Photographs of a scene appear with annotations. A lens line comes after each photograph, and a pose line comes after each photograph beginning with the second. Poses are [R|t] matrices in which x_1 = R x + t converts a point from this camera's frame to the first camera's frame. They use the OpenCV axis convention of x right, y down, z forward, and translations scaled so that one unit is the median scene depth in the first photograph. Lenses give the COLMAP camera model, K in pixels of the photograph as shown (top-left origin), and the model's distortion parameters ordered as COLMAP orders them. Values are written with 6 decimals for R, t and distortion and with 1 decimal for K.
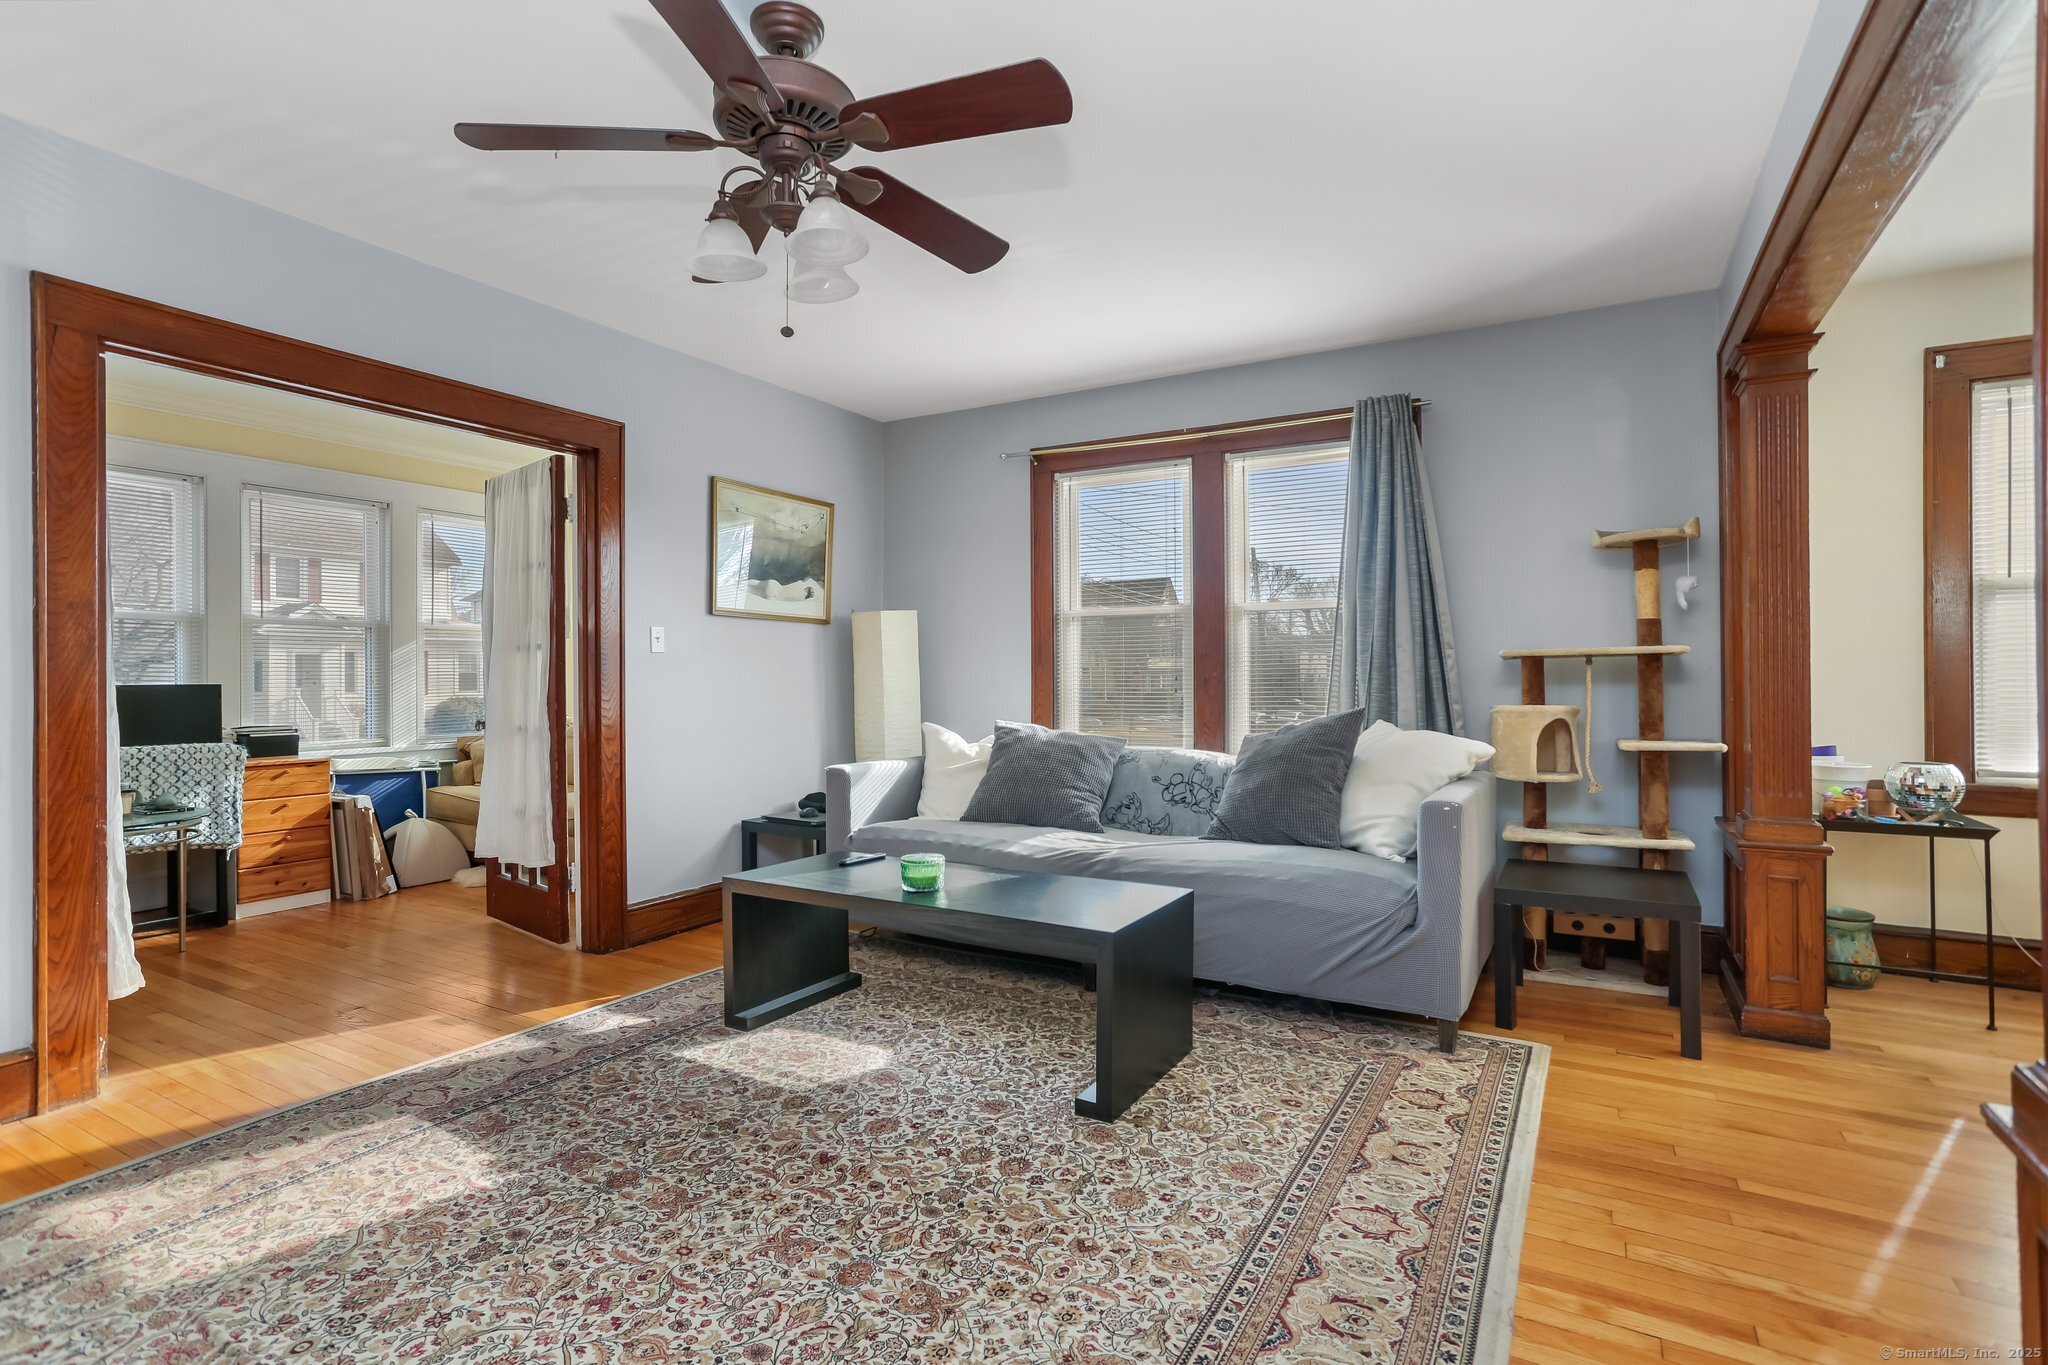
lens RADIAL K [[993.3, 0, 1017.8], [0, 993.3, 683.9], [0, 0, 1]] dist [-0.055196, 0.031337]
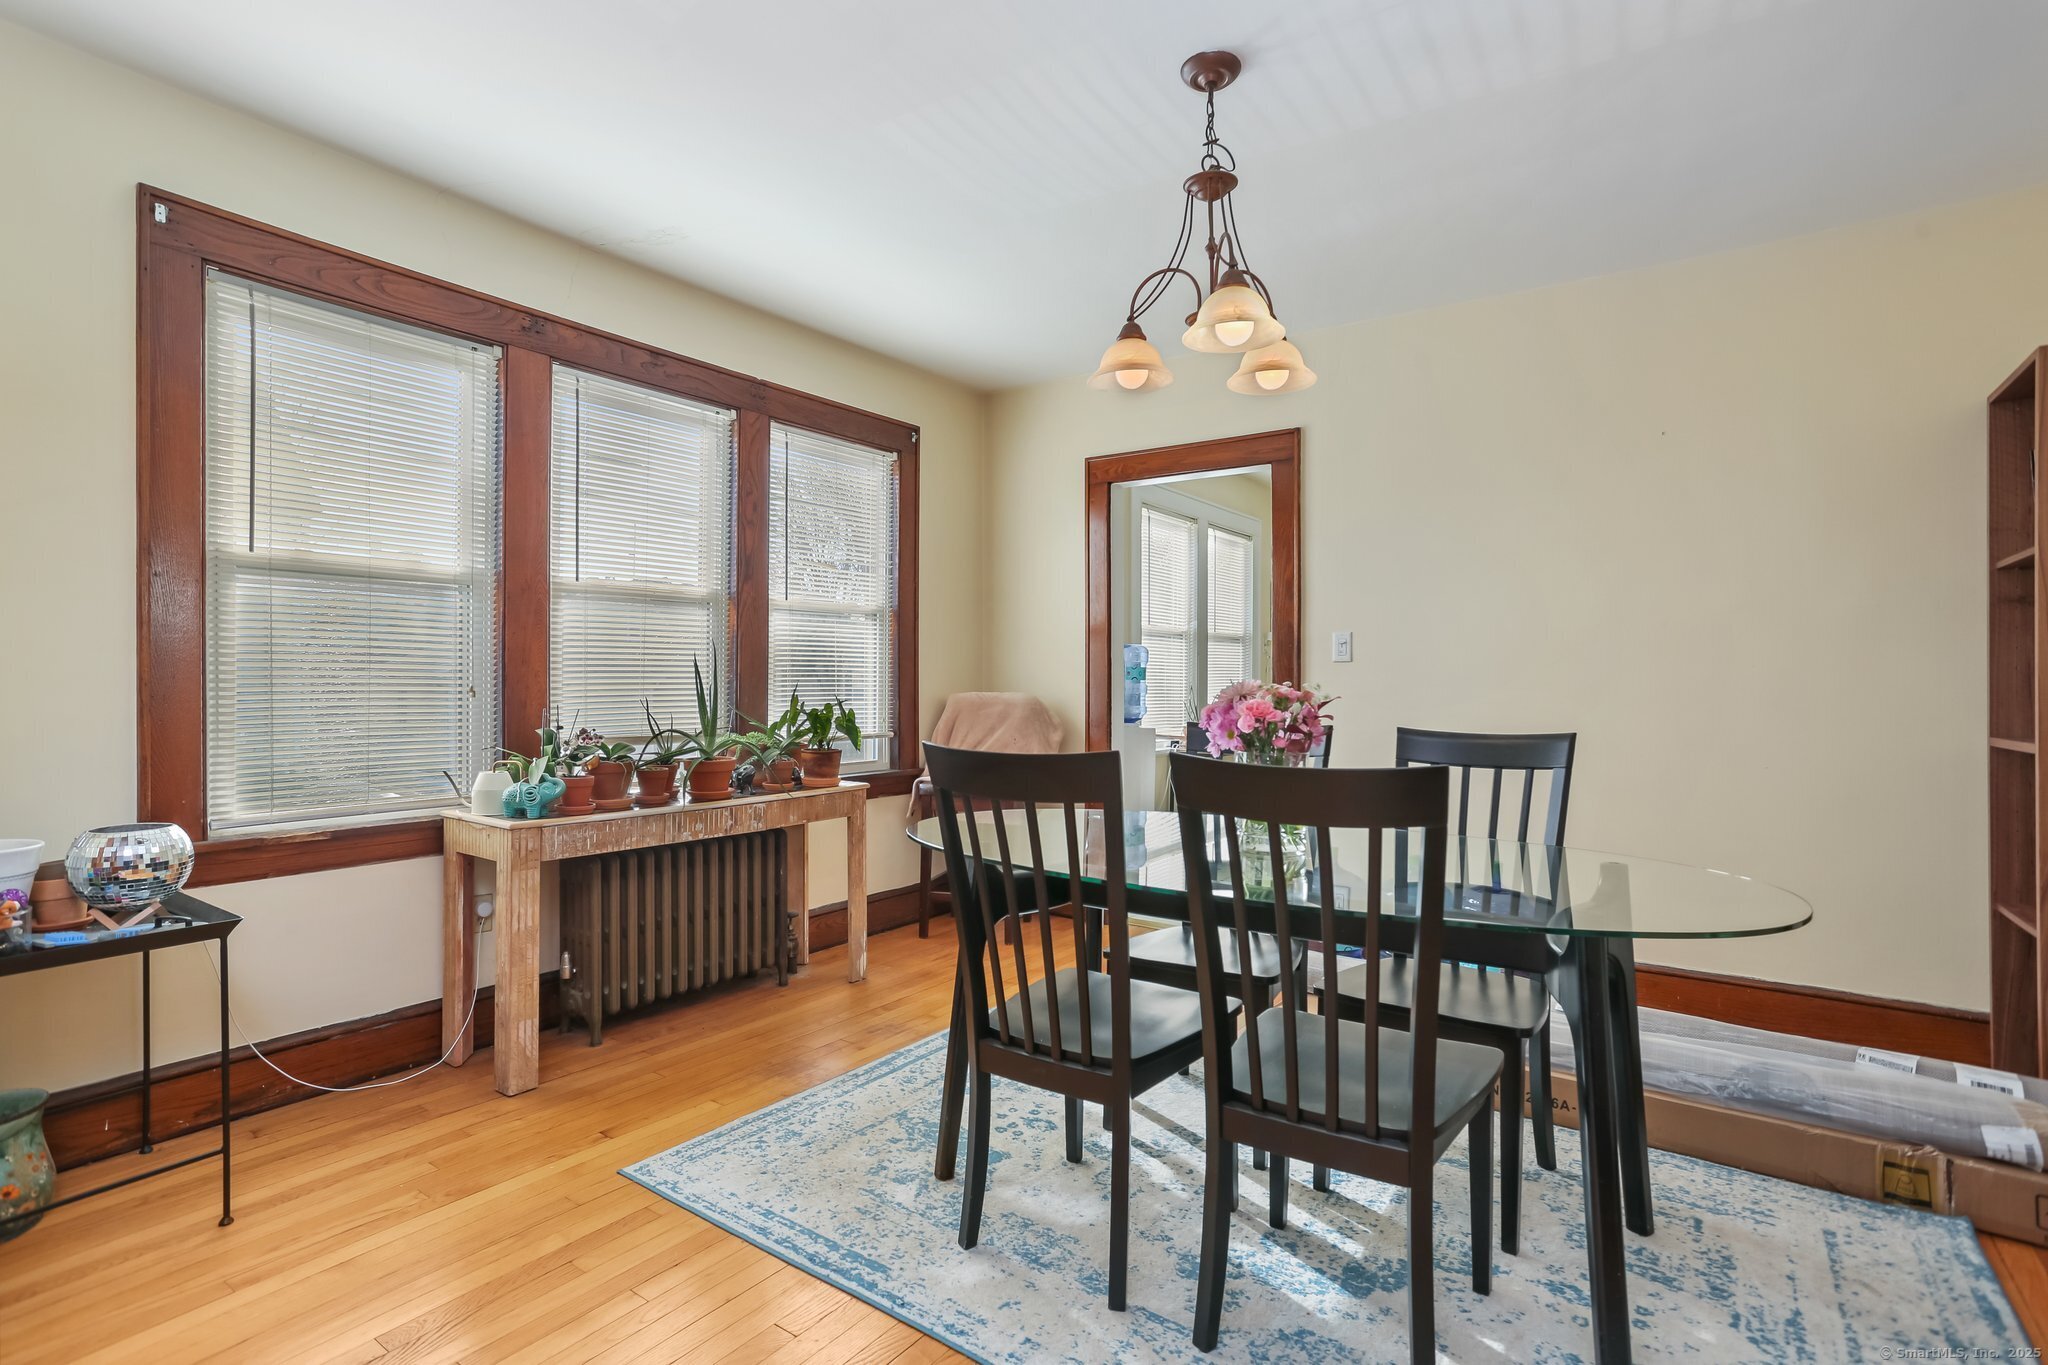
lens RADIAL K [[985.4, 0, 1027.5], [0, 985.4, 671.7], [0, 0, 1]] dist [-0.051528, 0.031363]
pose [[0.086011, 0.010449, 0.996239, 0.439766], [0.002885, 0.999938, -0.010737, -0.012546], [-0.996290, 0.003798, 0.085975, 0.448332]]
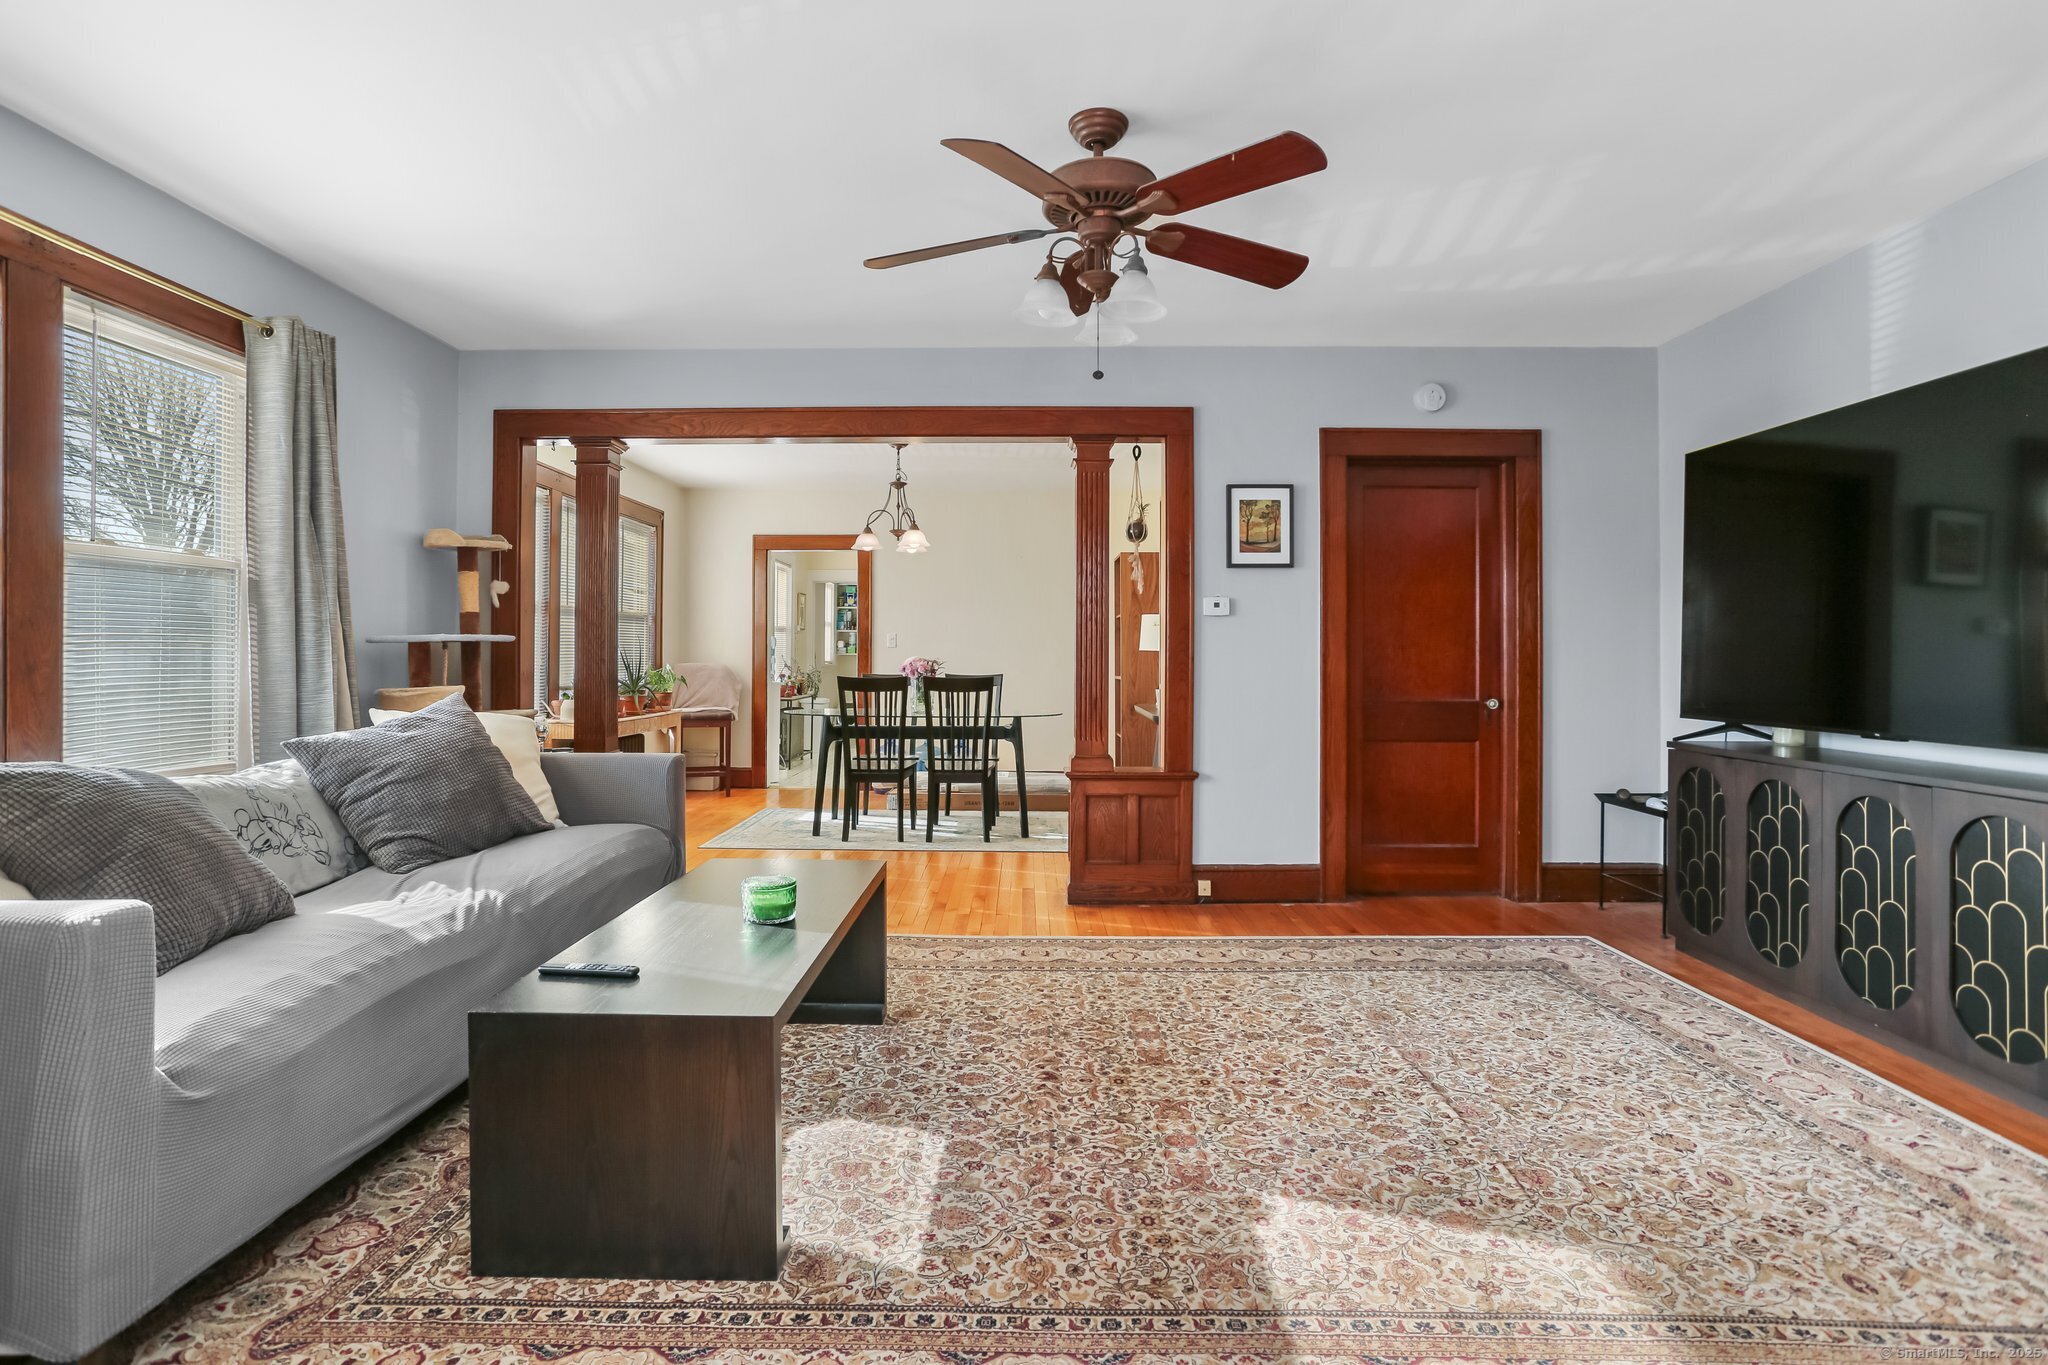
lens RADIAL K [[1001.2, 0, 1017.5], [0, 1001.2, 660.3], [0, 0, 1]] dist [-0.072741, 0.047292]
pose [[-0.497772, -0.000062, 0.867308, -0.972687], [0.006410, 0.999972, 0.003750, -0.009691], [-0.867284, 0.007426, -0.497758, 1.319141]]
